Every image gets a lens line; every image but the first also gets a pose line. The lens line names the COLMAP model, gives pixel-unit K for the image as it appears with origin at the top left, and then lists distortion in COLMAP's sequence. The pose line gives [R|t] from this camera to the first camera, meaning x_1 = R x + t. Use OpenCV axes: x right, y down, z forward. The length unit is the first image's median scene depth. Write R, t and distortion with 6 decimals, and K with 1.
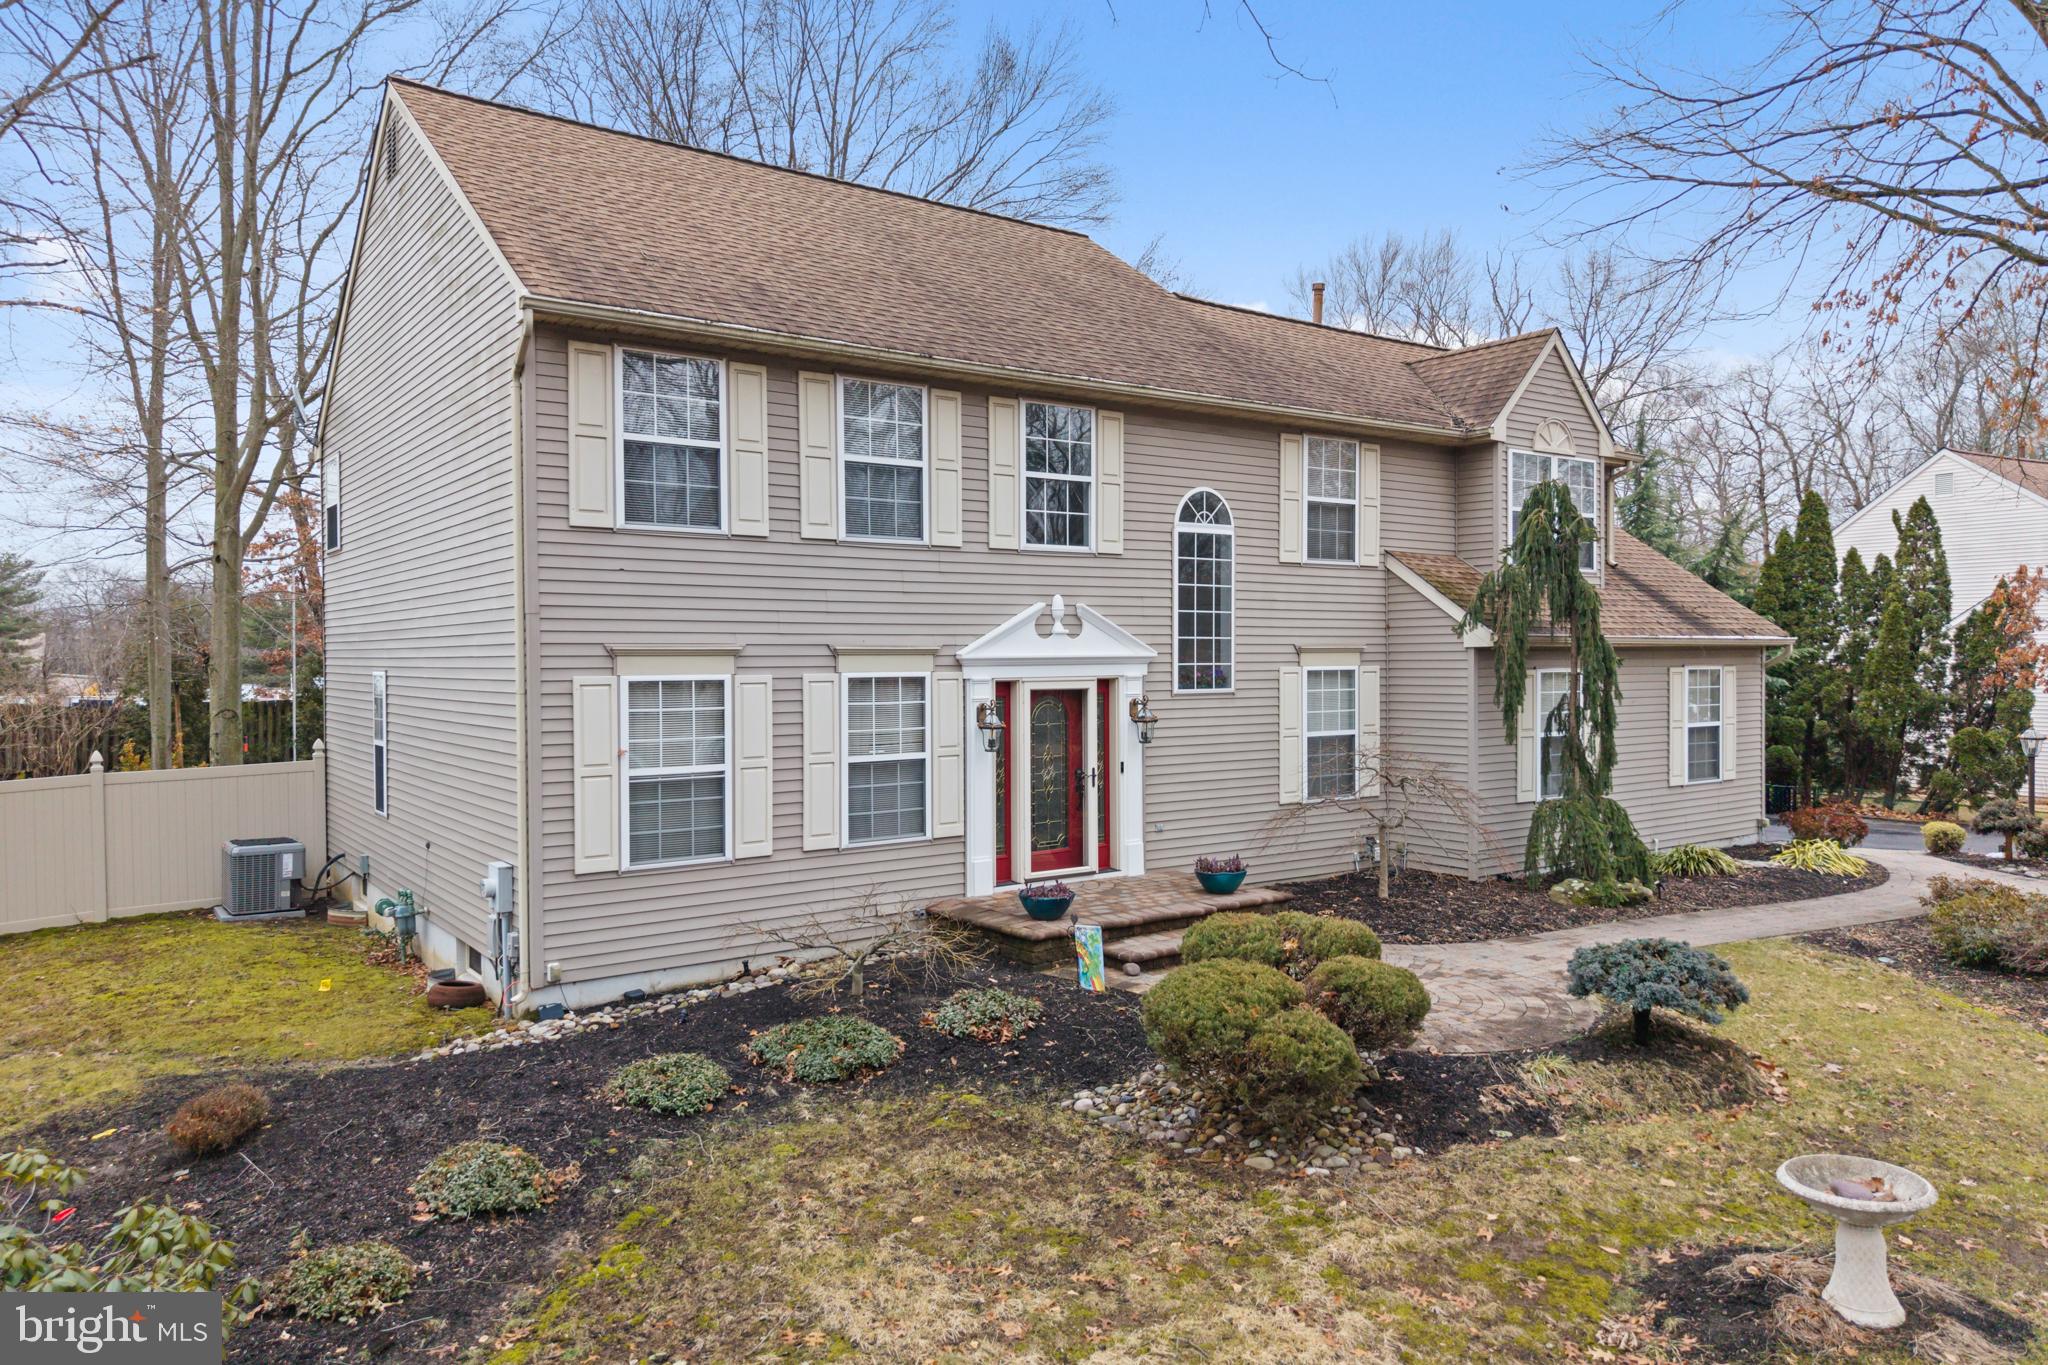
lens RADIAL K [[1395.5, 0, 1048.3], [0, 1395.5, 715.9], [0, 0, 1]] dist [0.105869, 0.000022]
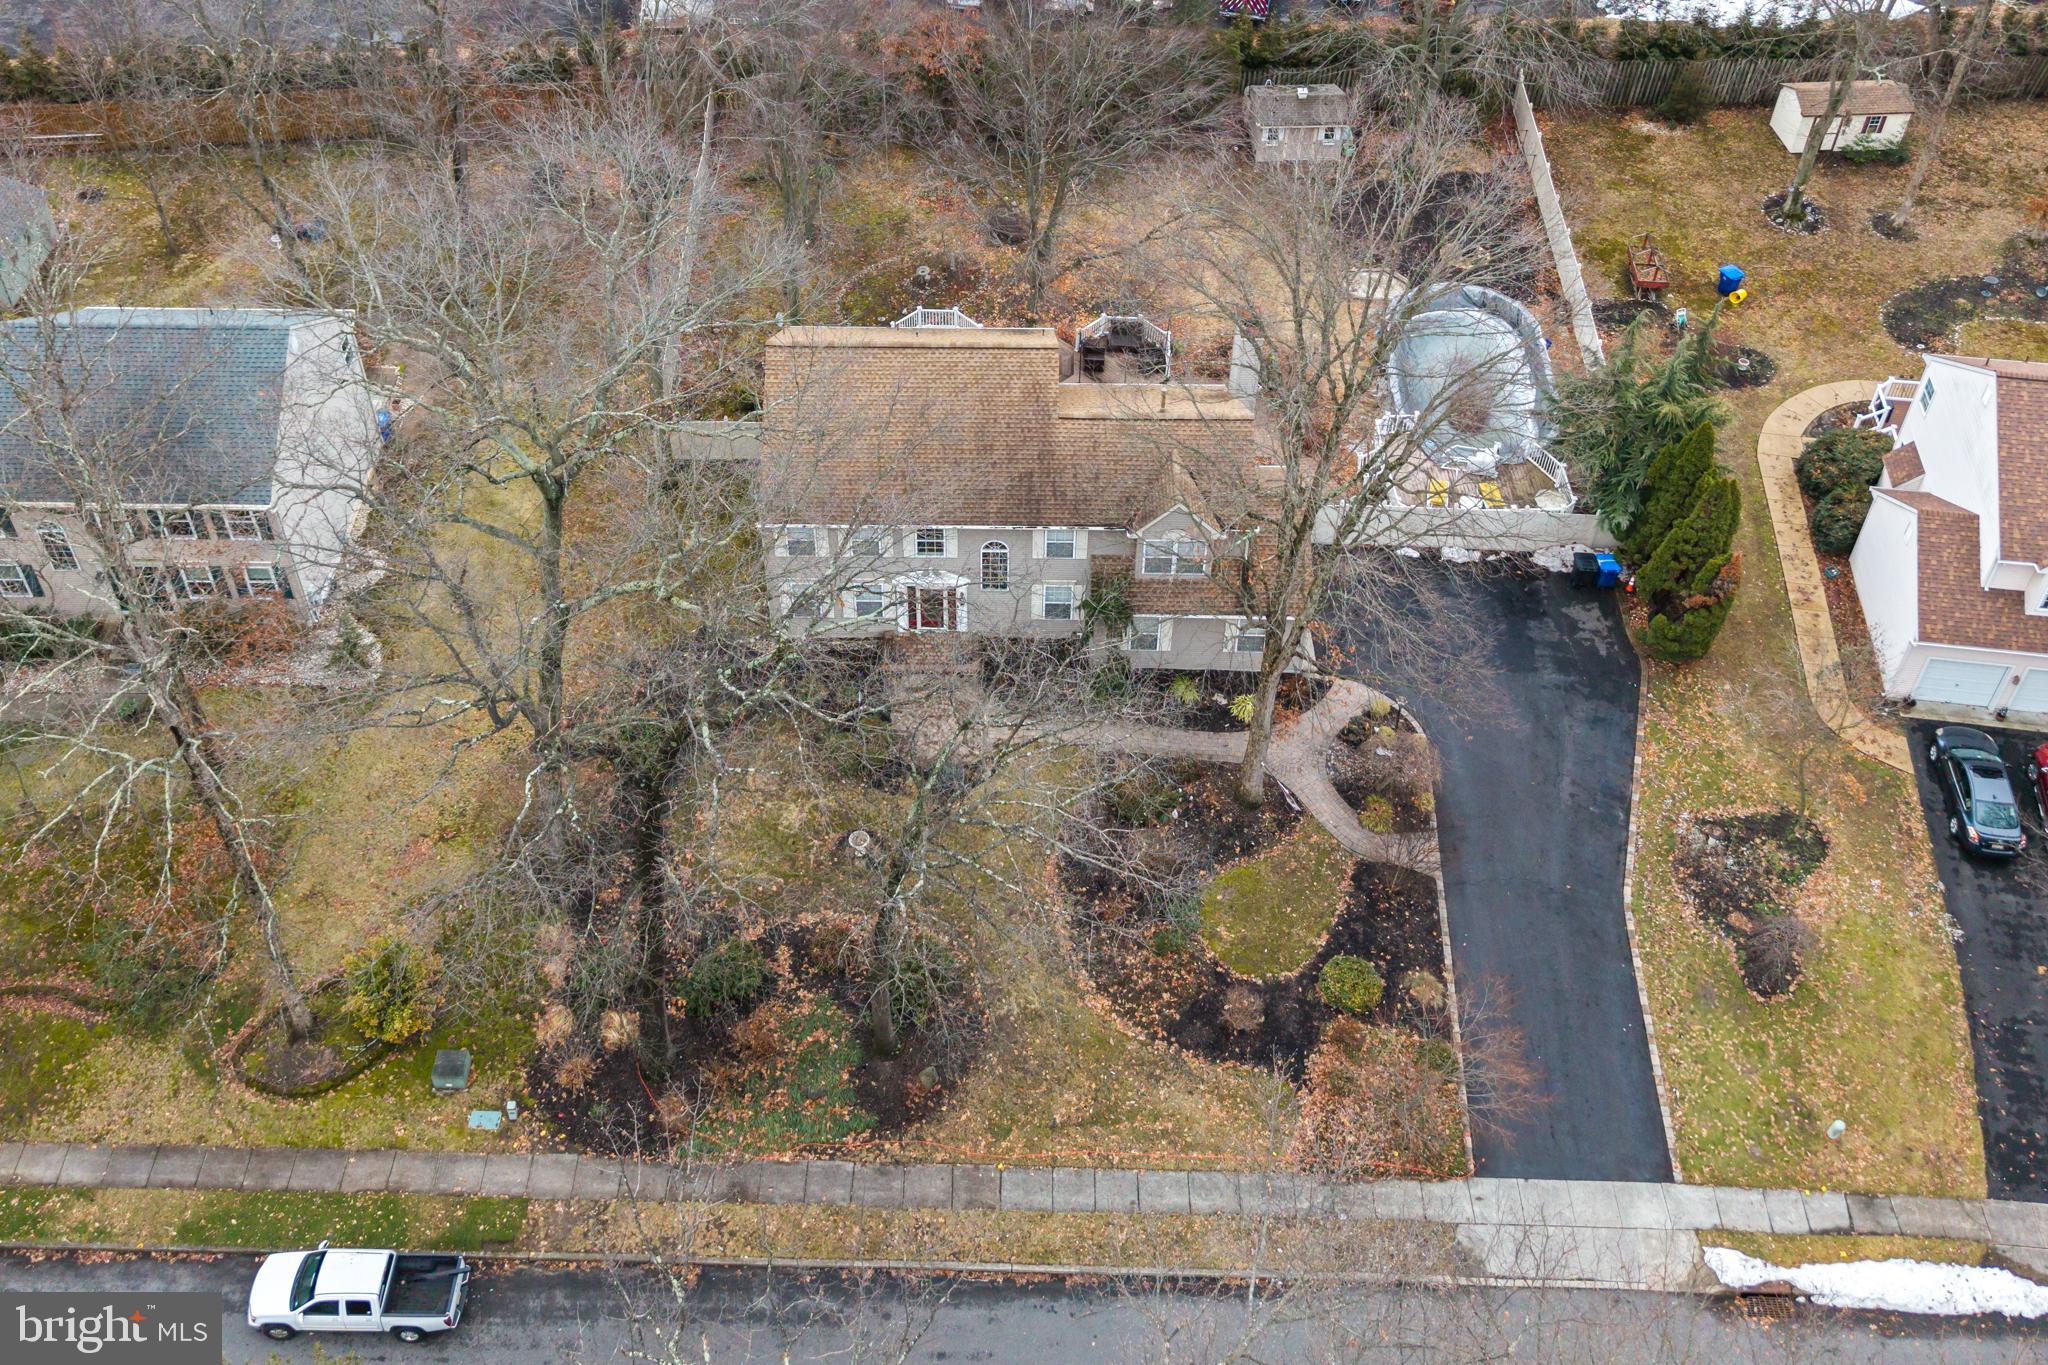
lens RADIAL K [[1478.9, 0, 970.0], [0, 1478.9, 676.4], [0, 0, 1]] dist [0.004648, 0.000045]
pose [[0.790137, 0.451976, -0.414006, 1.602035], [-0.025592, 0.699193, 0.714475, -2.350385], [0.612395, -0.553938, 0.564026, -0.970970]]
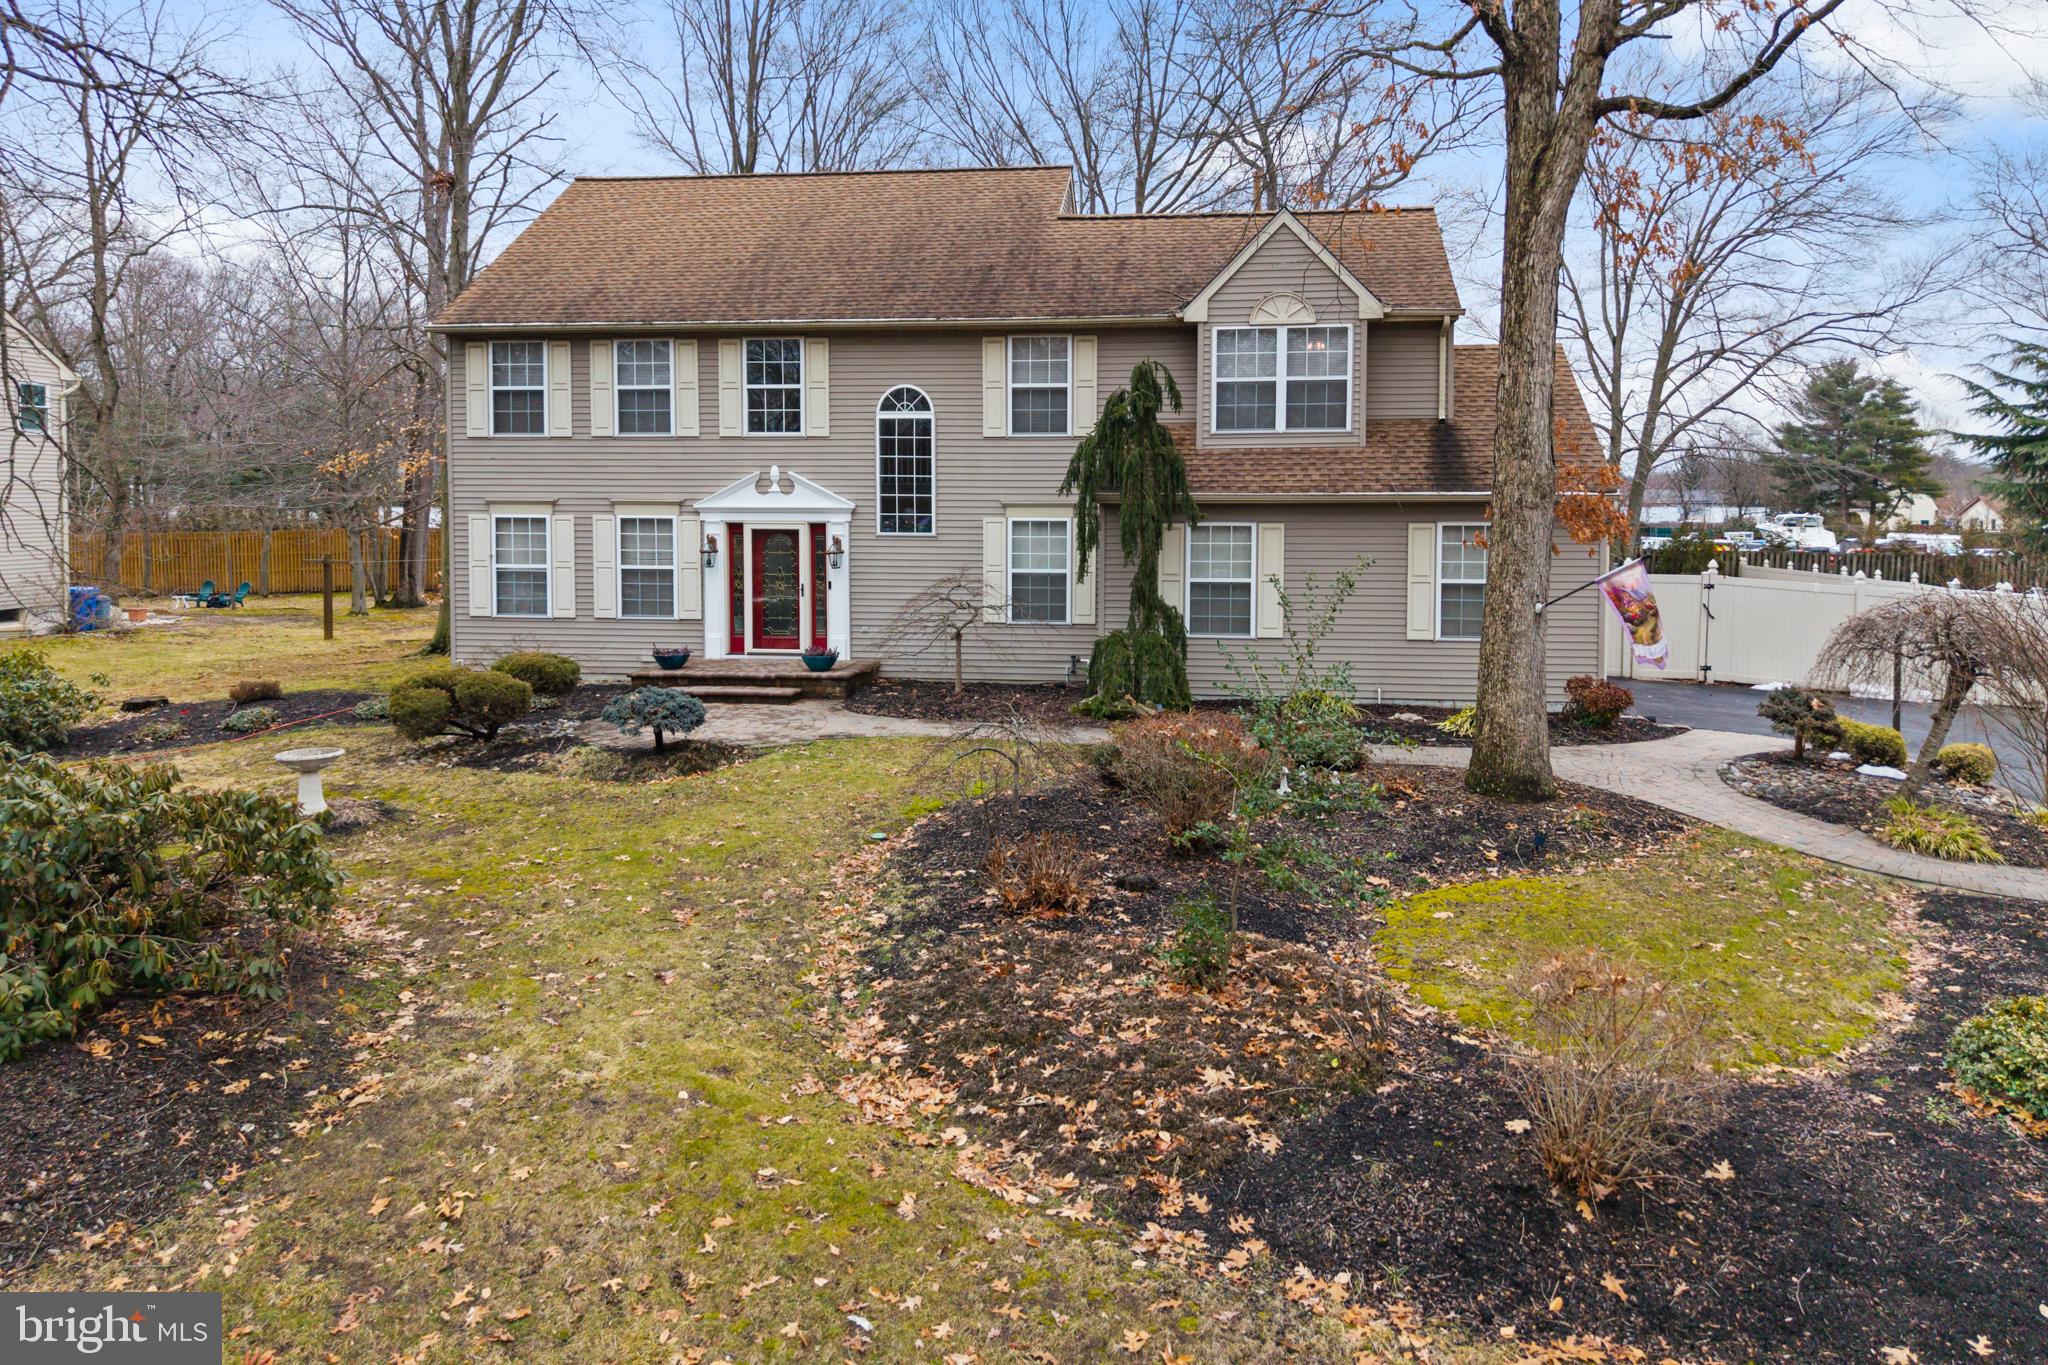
lens RADIAL K [[1402.4, 0, 1061.4], [0, 1402.4, 611.1], [0, 0, 1]] dist [0.052883, -0.086515]
pose [[0.727348, 0.058758, -0.683749, 1.313336], [-0.038020, 0.998248, 0.045340, -0.011753], [0.685215, -0.006982, 0.728308, 0.115530]]
